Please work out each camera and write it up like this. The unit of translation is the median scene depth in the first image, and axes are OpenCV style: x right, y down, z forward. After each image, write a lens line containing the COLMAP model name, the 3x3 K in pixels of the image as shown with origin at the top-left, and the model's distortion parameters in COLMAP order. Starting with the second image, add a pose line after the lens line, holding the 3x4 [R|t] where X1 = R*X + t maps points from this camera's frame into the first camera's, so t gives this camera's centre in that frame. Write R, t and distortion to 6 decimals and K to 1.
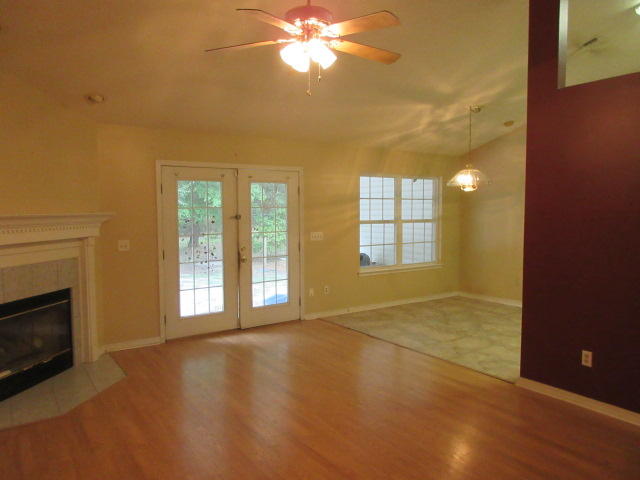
lens RADIAL K [[475.4, 0, 322.2], [0, 475.4, 241.7], [0, 0, 1]] dist [0.001236, 0.003287]
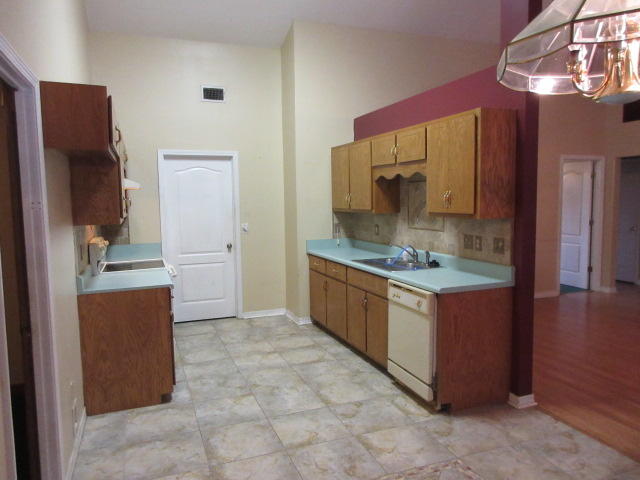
lens RADIAL K [[475.4, 0, 320.7], [0, 475.4, 238.3], [0, 0, 1]] dist [0.001236, 0.003287]
pose [[-0.970081, -0.002616, 0.242768, 0.399381], [0.035789, 0.987477, 0.153650, -0.088654], [-0.240130, 0.157742, -0.957839, 1.288152]]
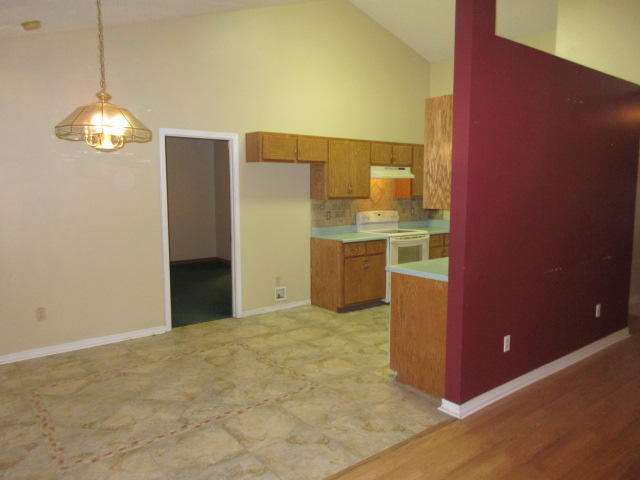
lens RADIAL K [[475.4, 0, 318.0], [0, 475.4, 240.5], [0, 0, 1]] dist [0.001236, 0.003287]
pose [[-0.051666, -0.106653, 0.992953, -0.206803], [0.073768, 0.991157, 0.110298, -0.053257], [-0.995936, 0.078947, -0.043342, 0.863748]]
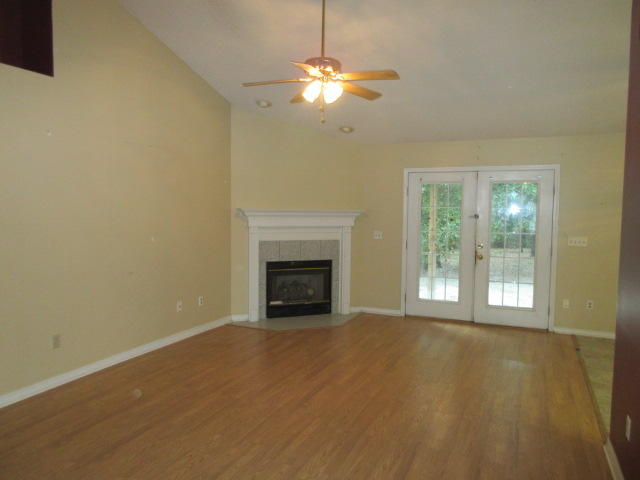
lens RADIAL K [[475.4, 0, 319.3], [0, 475.4, 238.8], [0, 0, 1]] dist [0.001236, 0.003287]
pose [[0.507883, 0.062895, -0.859127, 0.558054], [-0.074377, 0.996808, 0.029005, -0.006531], [0.858209, 0.049168, 0.510940, 0.159819]]
